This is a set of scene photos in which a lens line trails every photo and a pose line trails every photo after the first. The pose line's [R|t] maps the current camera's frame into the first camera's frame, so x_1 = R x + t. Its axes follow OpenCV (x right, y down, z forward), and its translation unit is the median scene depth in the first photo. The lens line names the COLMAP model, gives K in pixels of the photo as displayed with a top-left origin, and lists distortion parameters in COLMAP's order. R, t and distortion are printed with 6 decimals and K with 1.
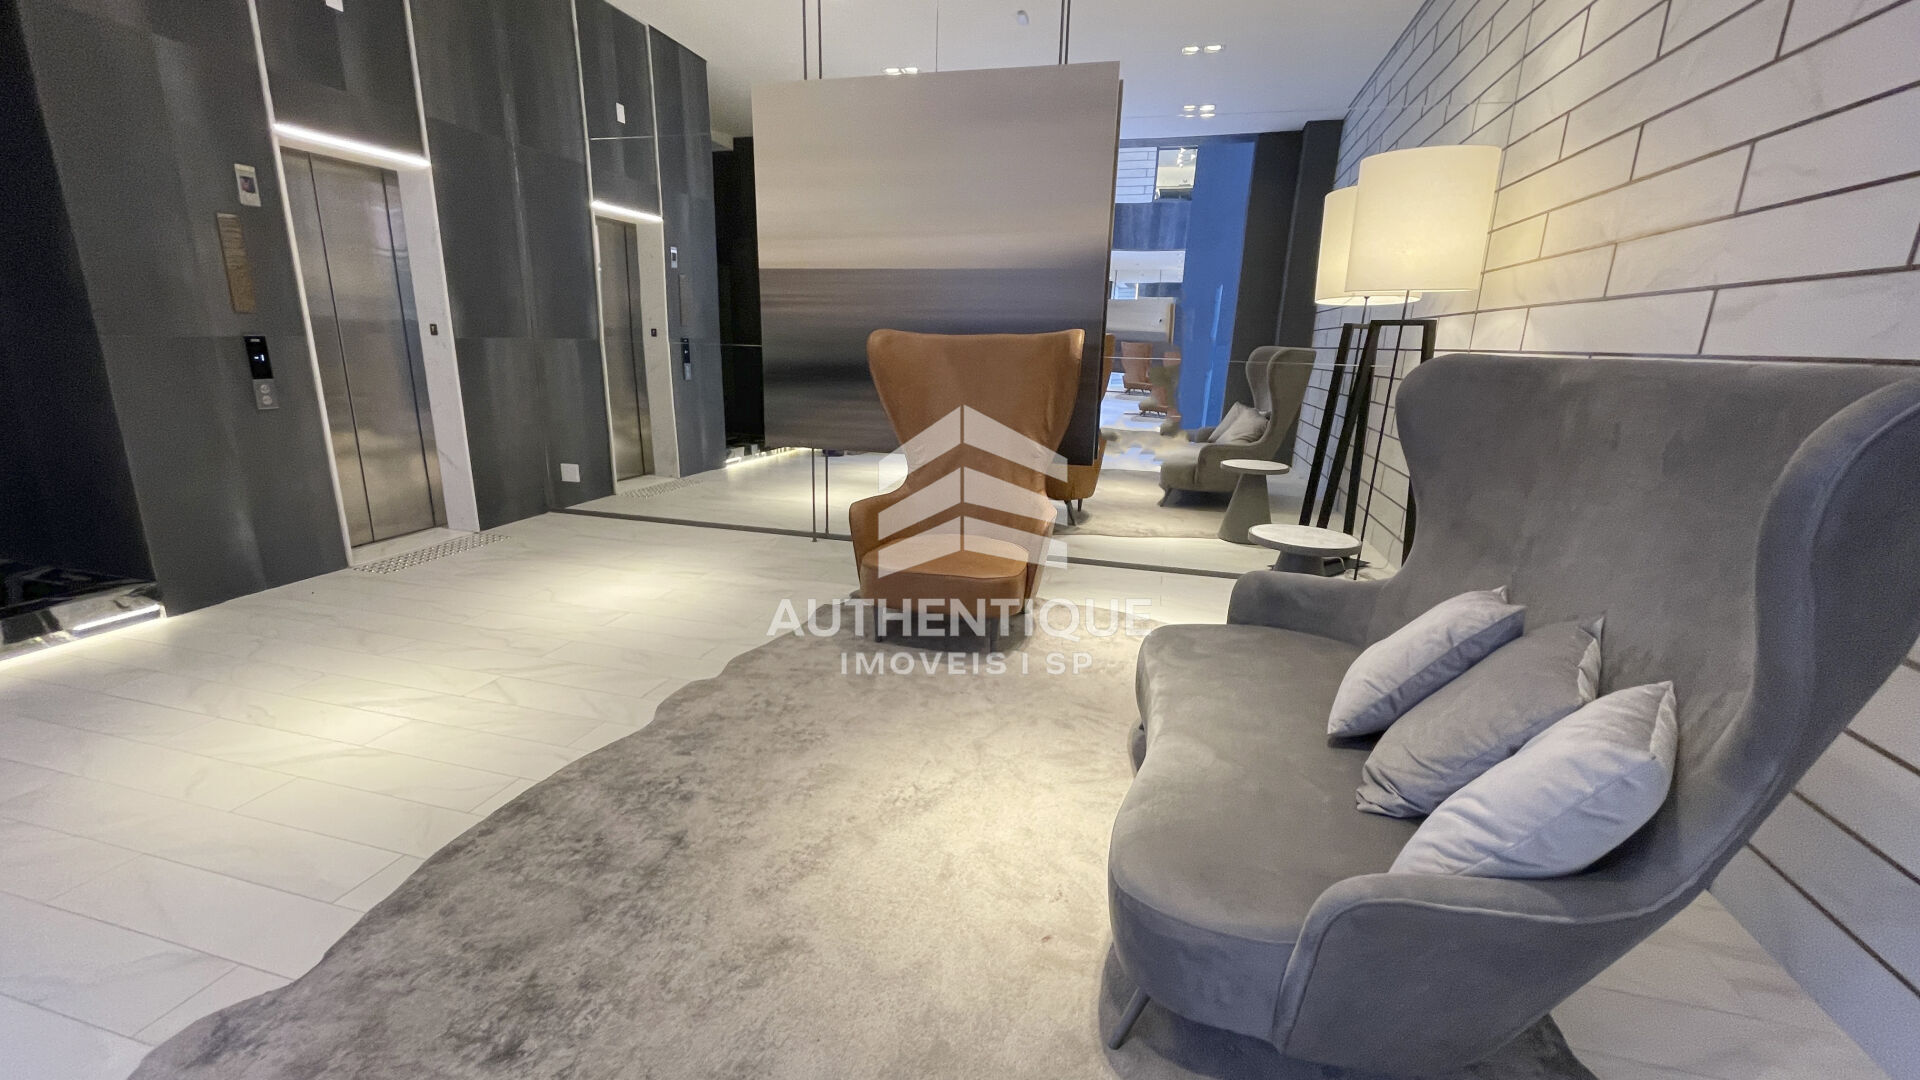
lens RADIAL K [[782.9, 0, 957.1], [0, 782.9, 543.6], [0, 0, 1]] dist [0.000644, -0.000902]
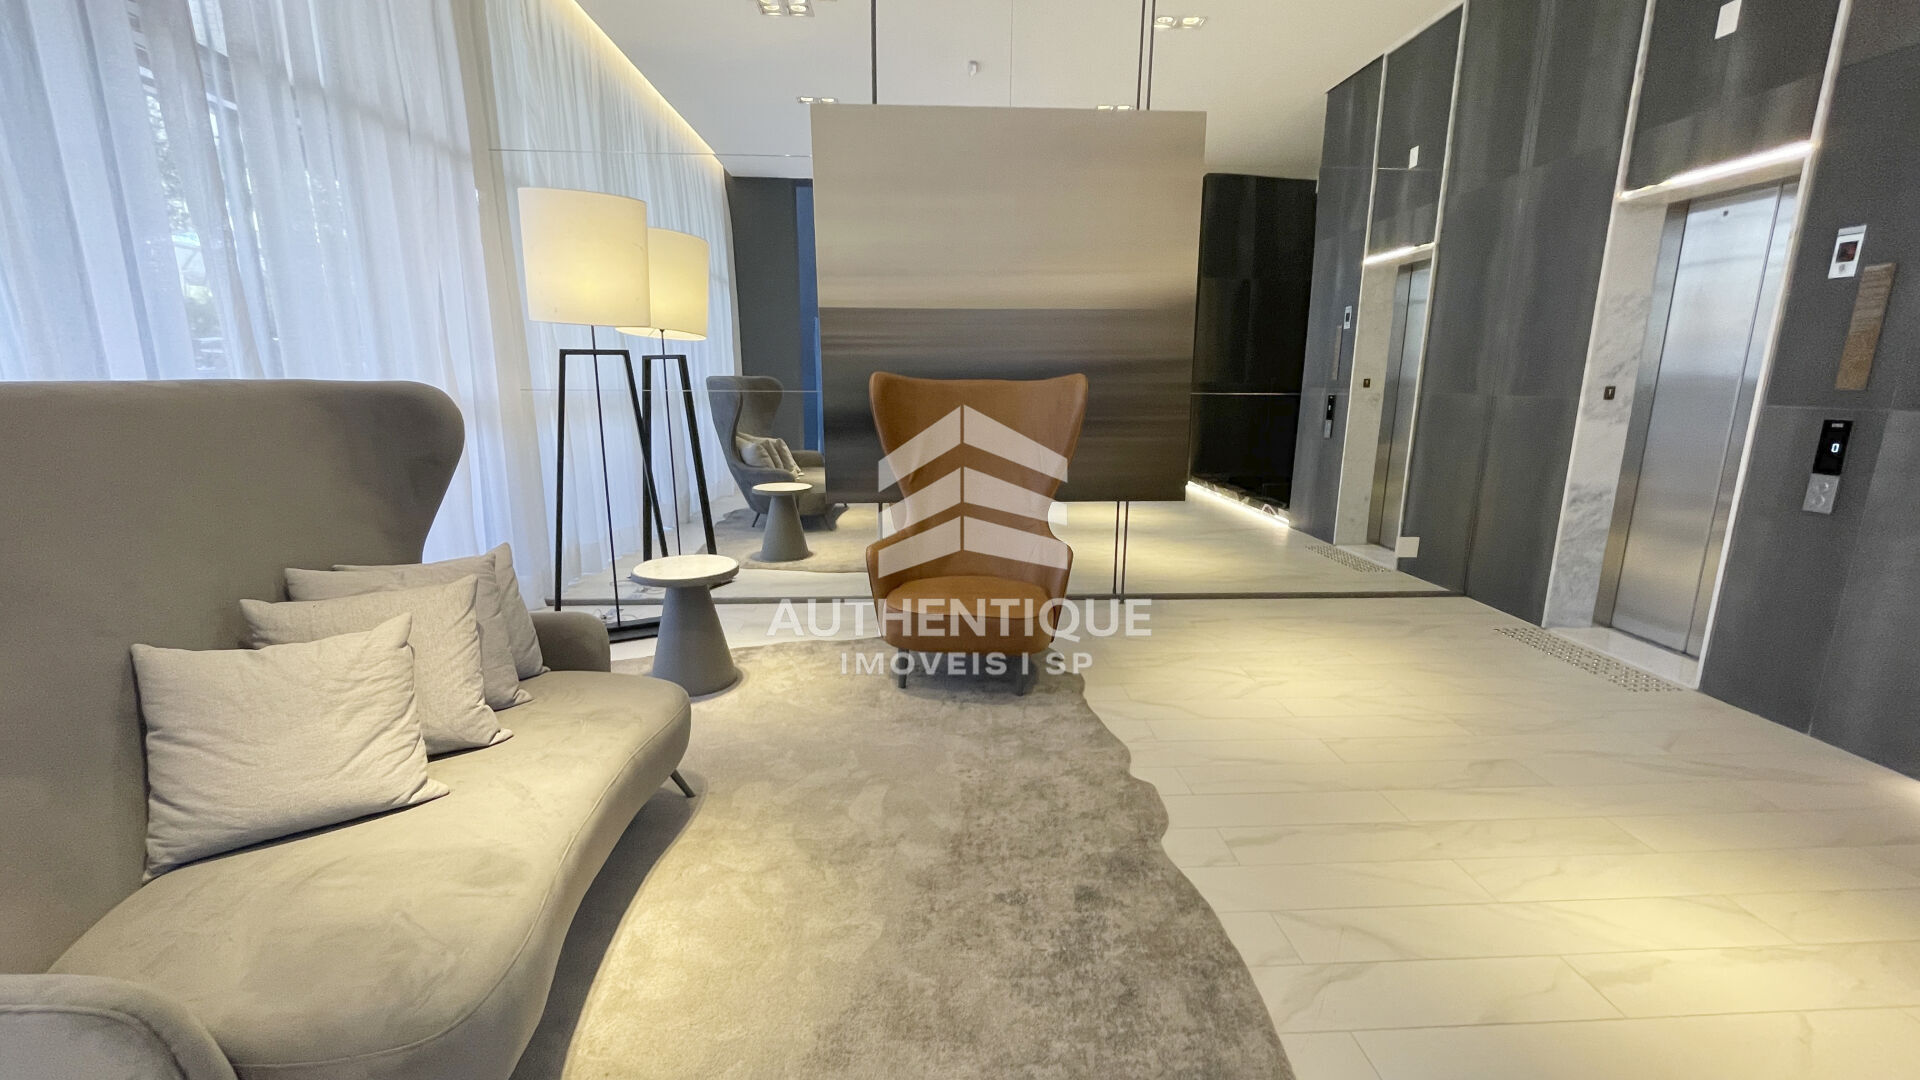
lens RADIAL K [[782.9, 0, 957.1], [0, 782.9, 543.6], [0, 0, 1]] dist [0.000644, -0.000902]
pose [[-0.960846, 0.035361, -0.274816, 0.383010], [-0.098337, 0.883740, 0.457529, -0.587390], [0.259044, 0.466640, -0.845661, 2.143766]]
